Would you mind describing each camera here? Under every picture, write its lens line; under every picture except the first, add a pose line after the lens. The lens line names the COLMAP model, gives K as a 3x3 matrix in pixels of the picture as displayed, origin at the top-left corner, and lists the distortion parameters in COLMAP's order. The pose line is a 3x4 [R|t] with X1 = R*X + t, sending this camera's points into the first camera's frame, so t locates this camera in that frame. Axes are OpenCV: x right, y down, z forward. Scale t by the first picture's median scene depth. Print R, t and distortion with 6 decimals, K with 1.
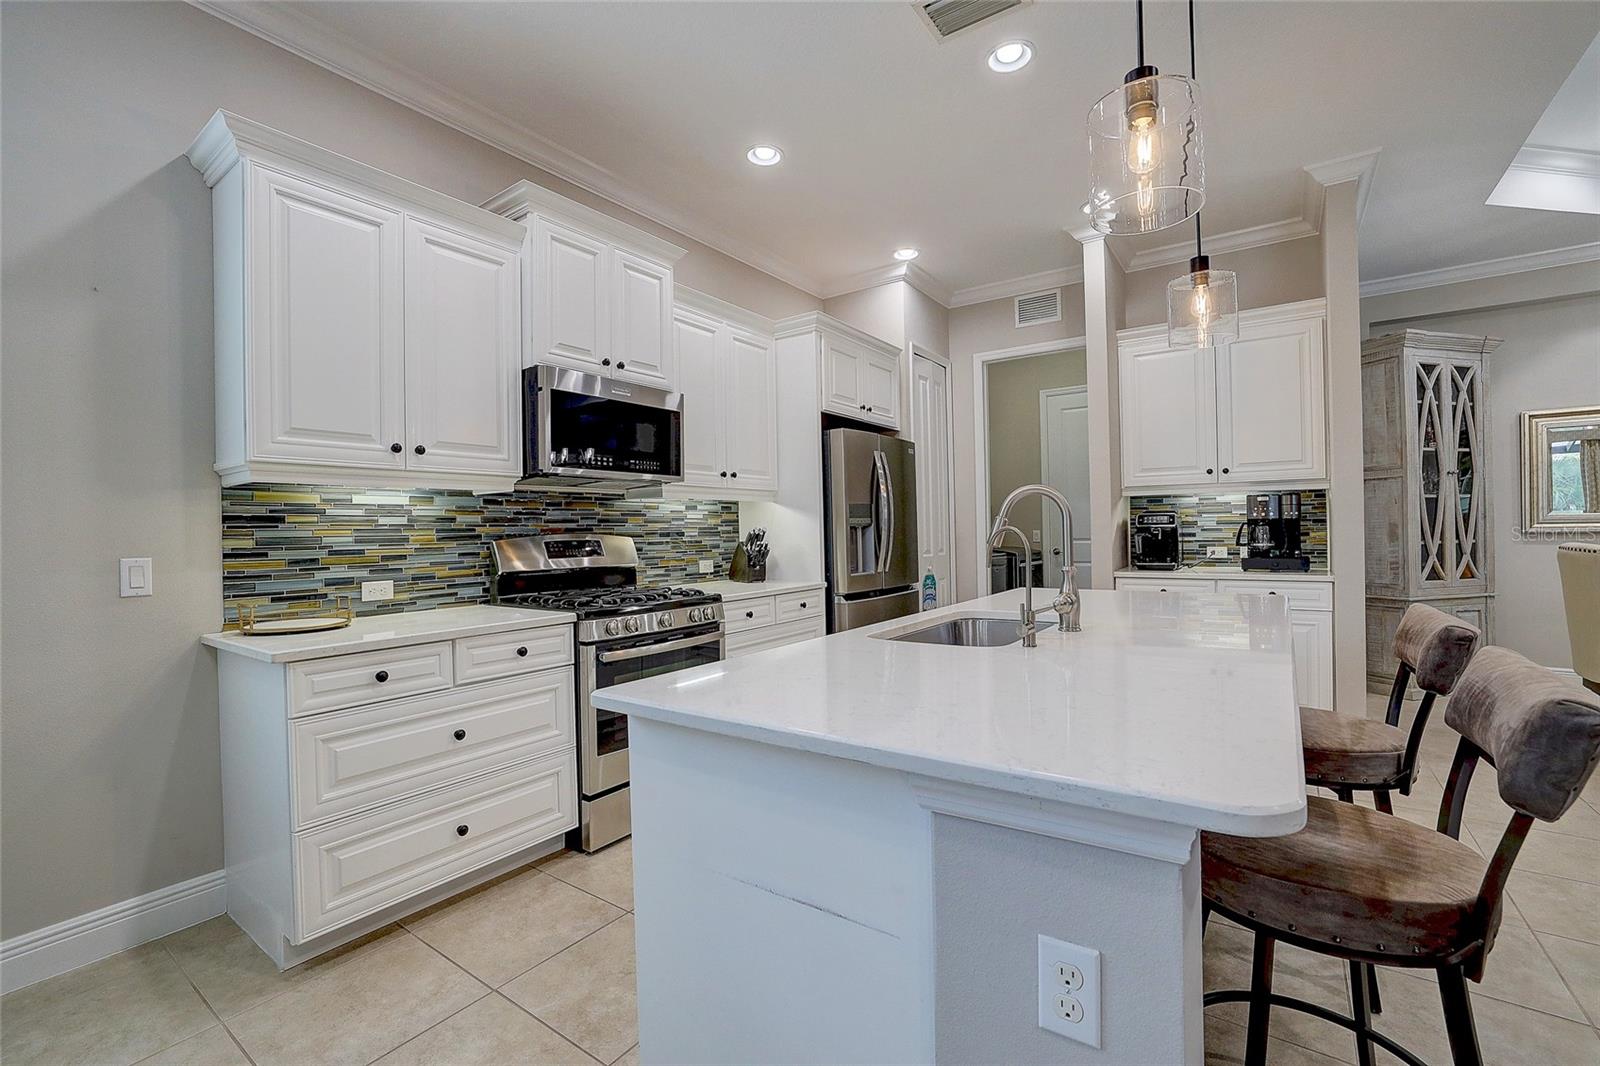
lens RADIAL K [[688.8, 0, 792.2], [0, 688.8, 530.2], [0, 0, 1]] dist [-0.028123, 0.010467]
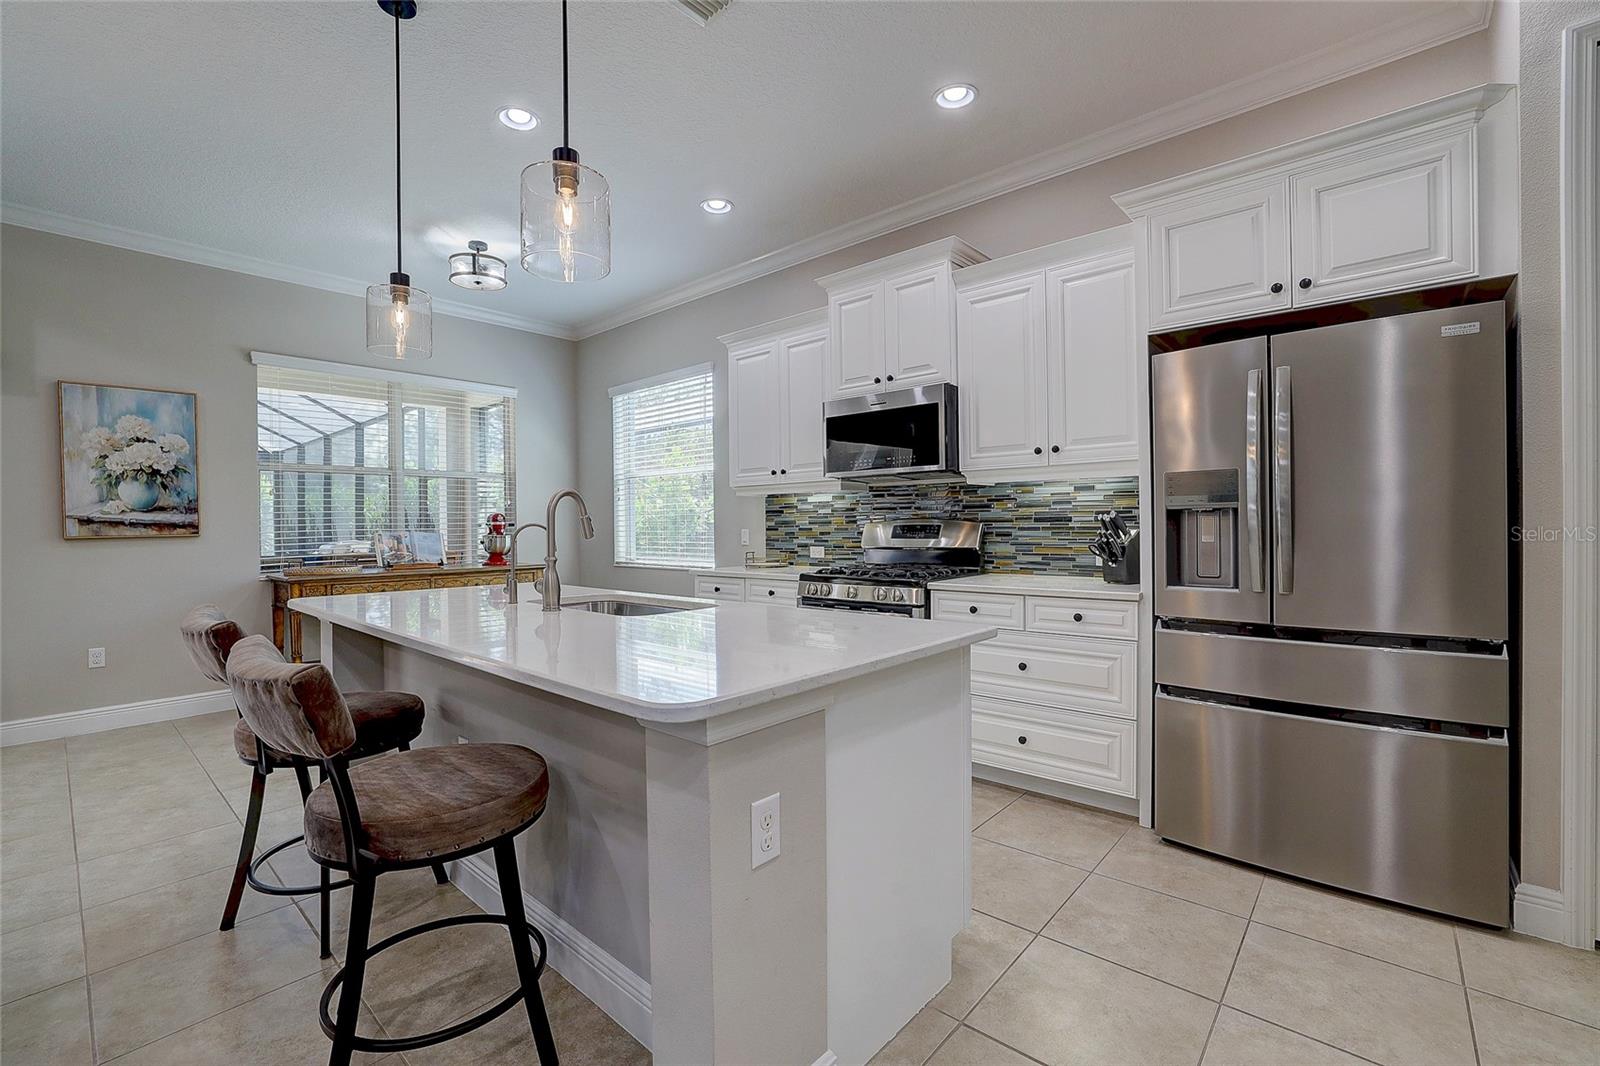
lens RADIAL K [[688.8, 0, 801.7], [0, 688.8, 528.7], [0, 0, 1]] dist [-0.028123, 0.010467]
pose [[-0.094375, 0.024520, -0.995235, 0.928716], [0.014626, 0.999623, 0.023241, -0.009416], [0.995429, -0.012363, -0.094698, 0.930569]]
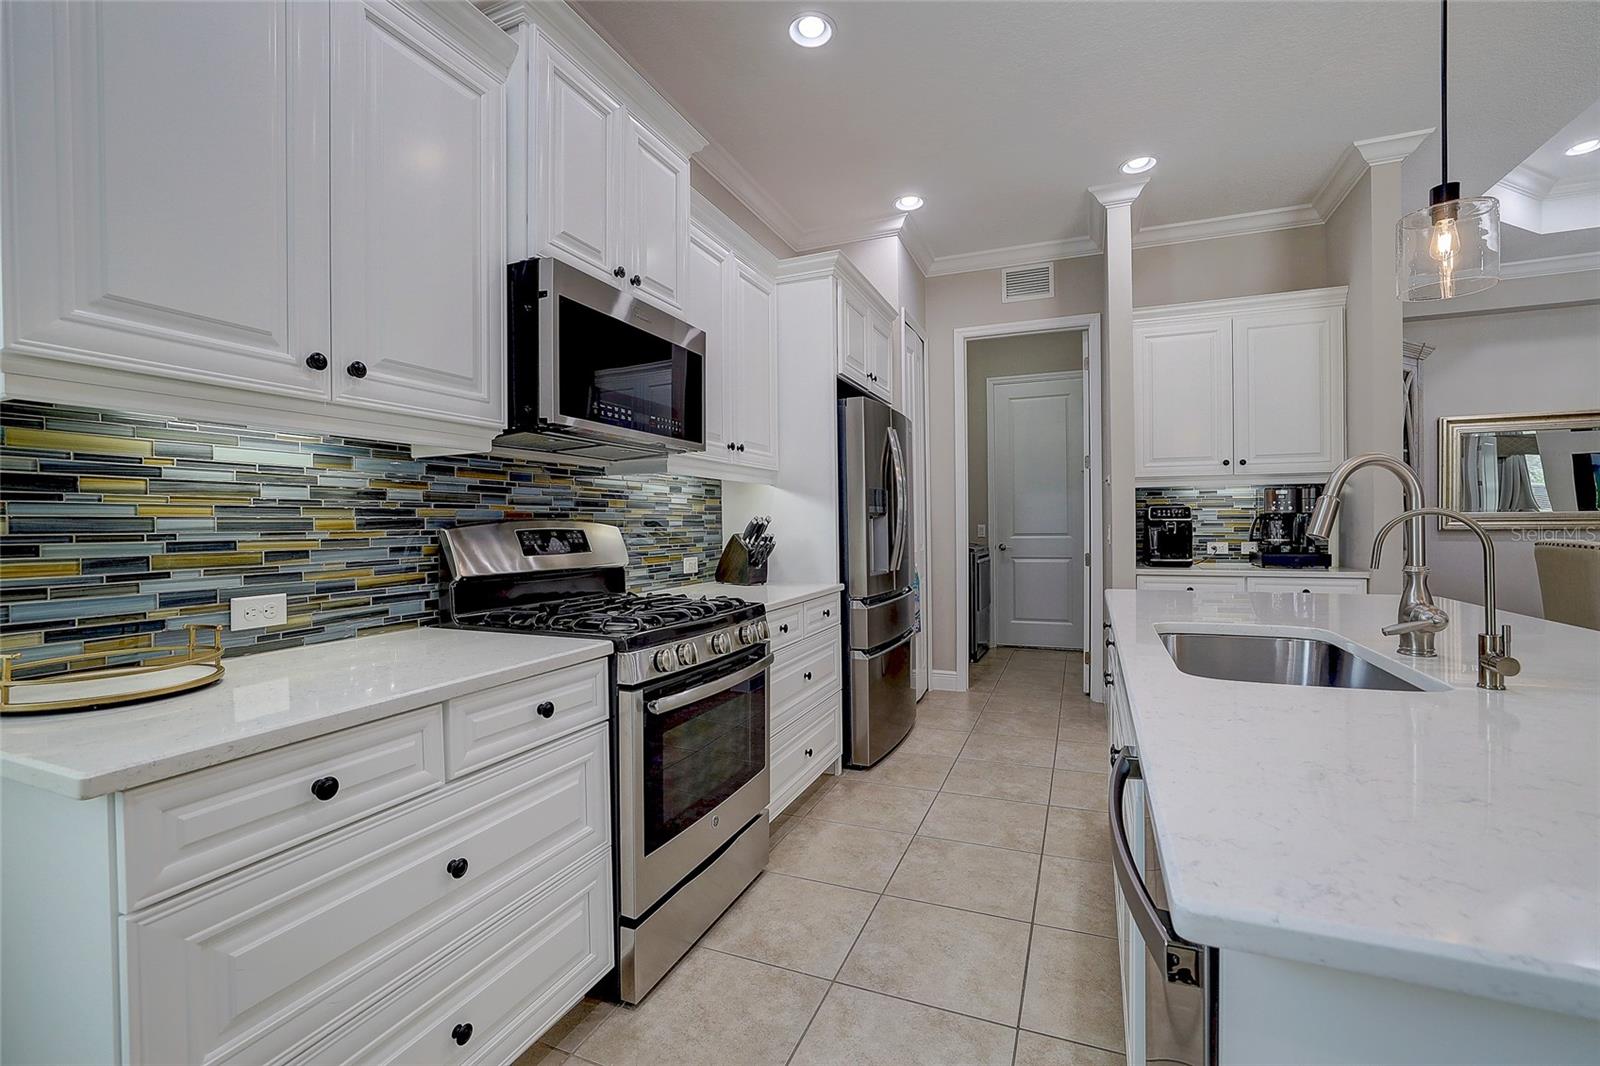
lens RADIAL K [[688.8, 0, 795.5], [0, 688.8, 529.1], [0, 0, 1]] dist [-0.028123, 0.010467]
pose [[0.974936, 0.007005, 0.222376, -0.238018], [-0.008073, 0.999960, 0.003897, 0.009604], [-0.222340, -0.005595, 0.974953, 0.271241]]
